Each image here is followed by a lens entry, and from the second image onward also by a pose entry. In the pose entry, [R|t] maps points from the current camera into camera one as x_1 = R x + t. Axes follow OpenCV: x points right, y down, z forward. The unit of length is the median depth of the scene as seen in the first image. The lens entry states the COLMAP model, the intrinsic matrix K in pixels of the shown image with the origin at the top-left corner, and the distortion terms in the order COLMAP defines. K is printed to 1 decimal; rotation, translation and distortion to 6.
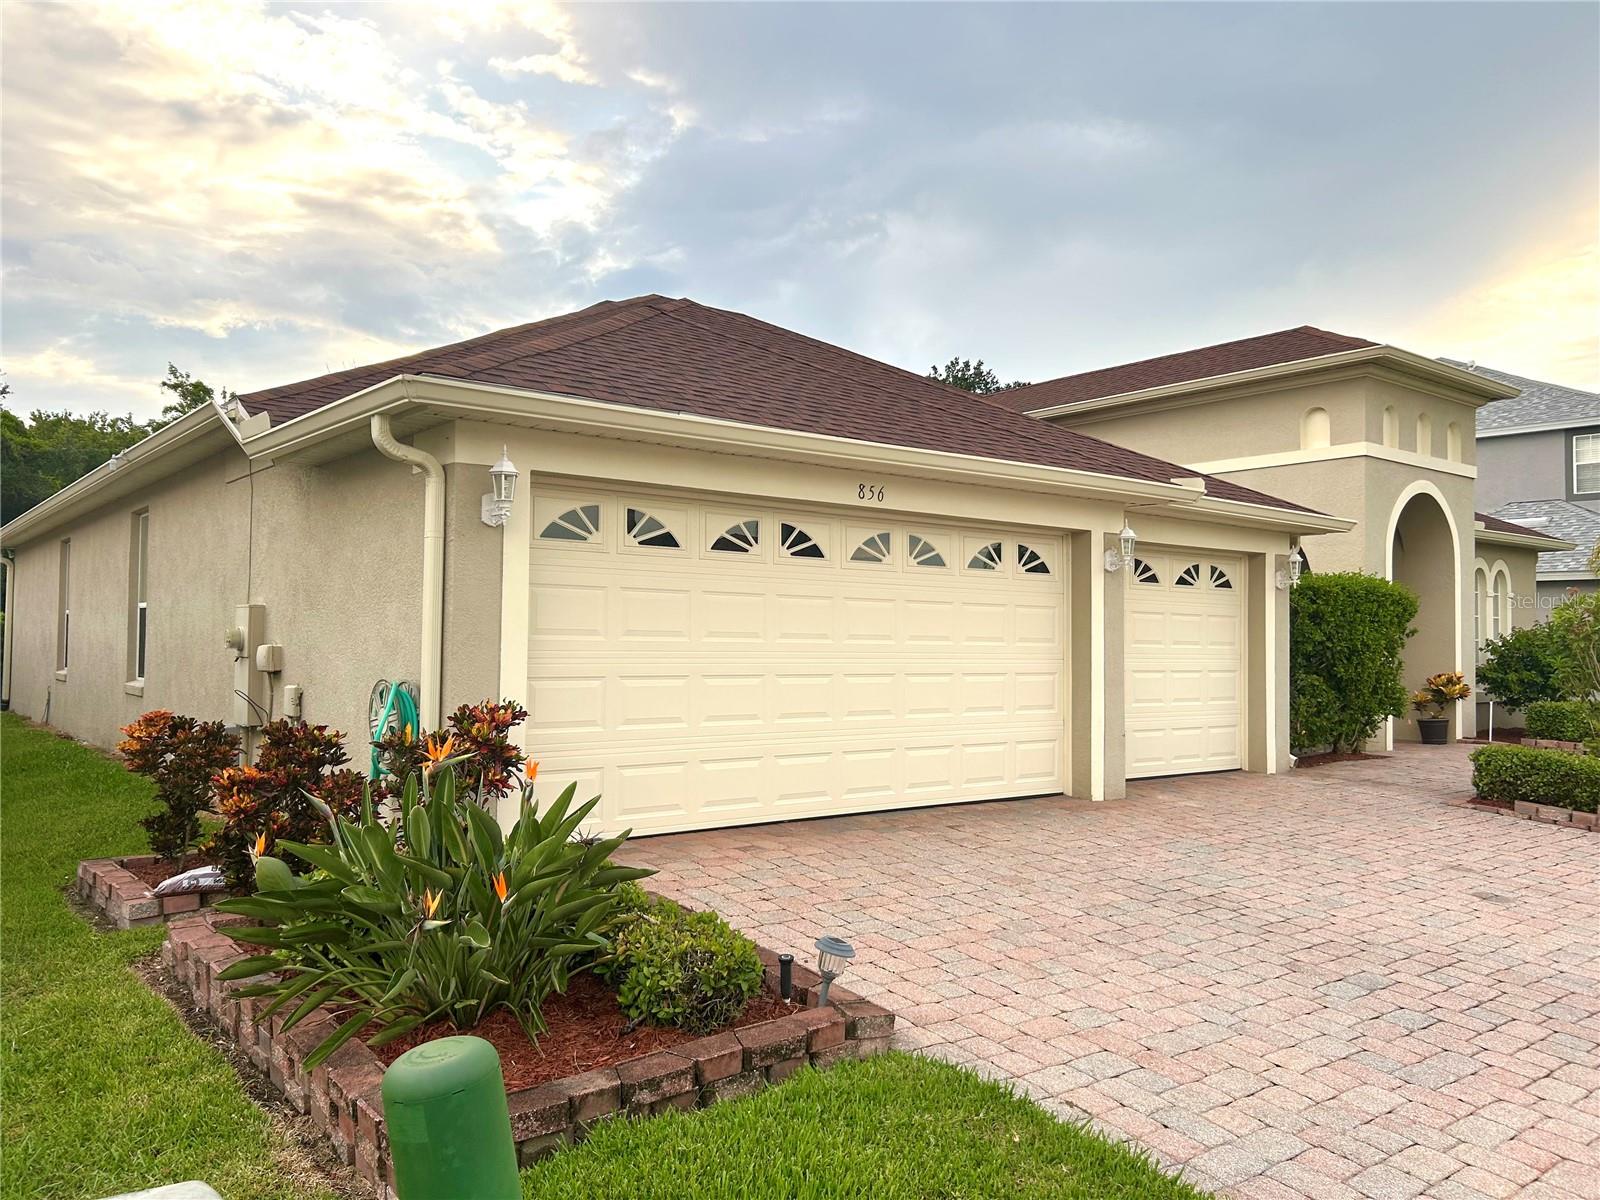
lens RADIAL K [[1202.1, 0, 797.3], [0, 1202.1, 595.7], [0, 0, 1]] dist [0.054008, -0.059301]
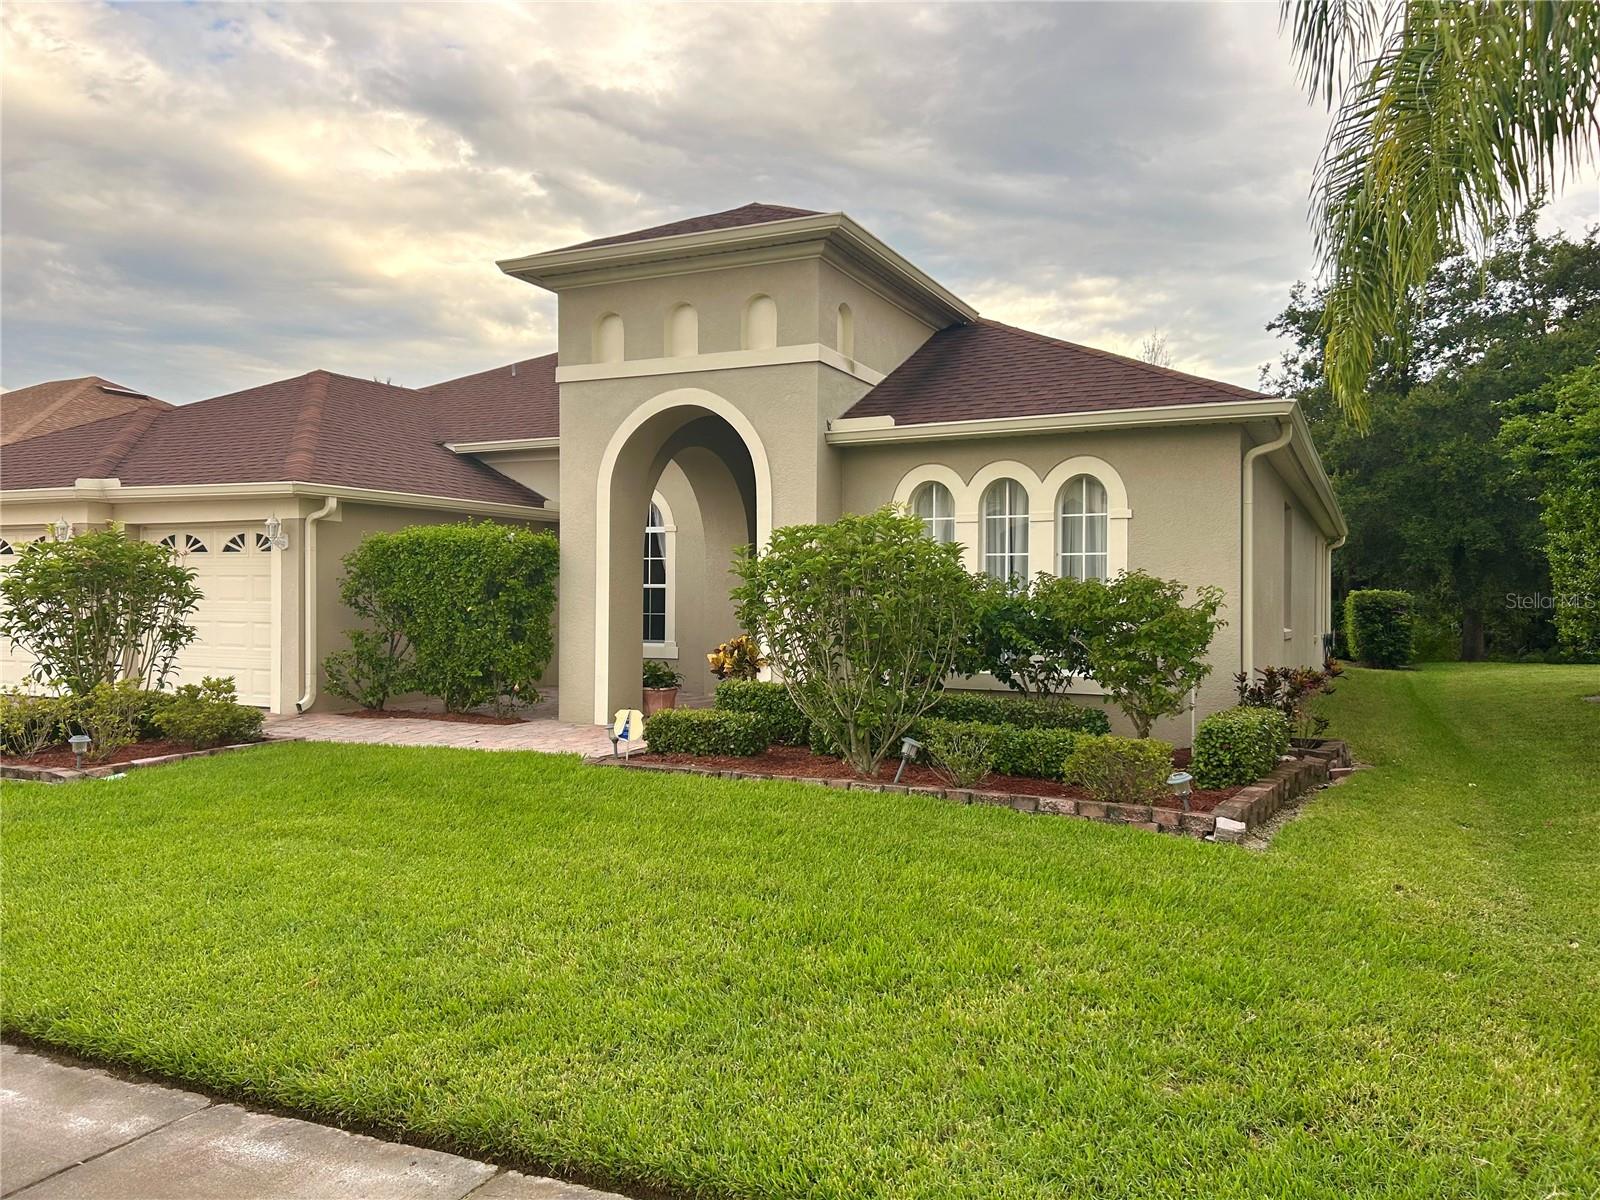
lens RADIAL K [[1202.1, 0, 805.7], [0, 1202.1, 600.5], [0, 0, 1]] dist [0.054008, -0.059301]
pose [[0.439856, -0.006302, -0.898046, 0.989525], [0.033337, 0.999401, 0.009315, 0.028847], [0.897450, -0.034036, 0.439802, 0.577980]]
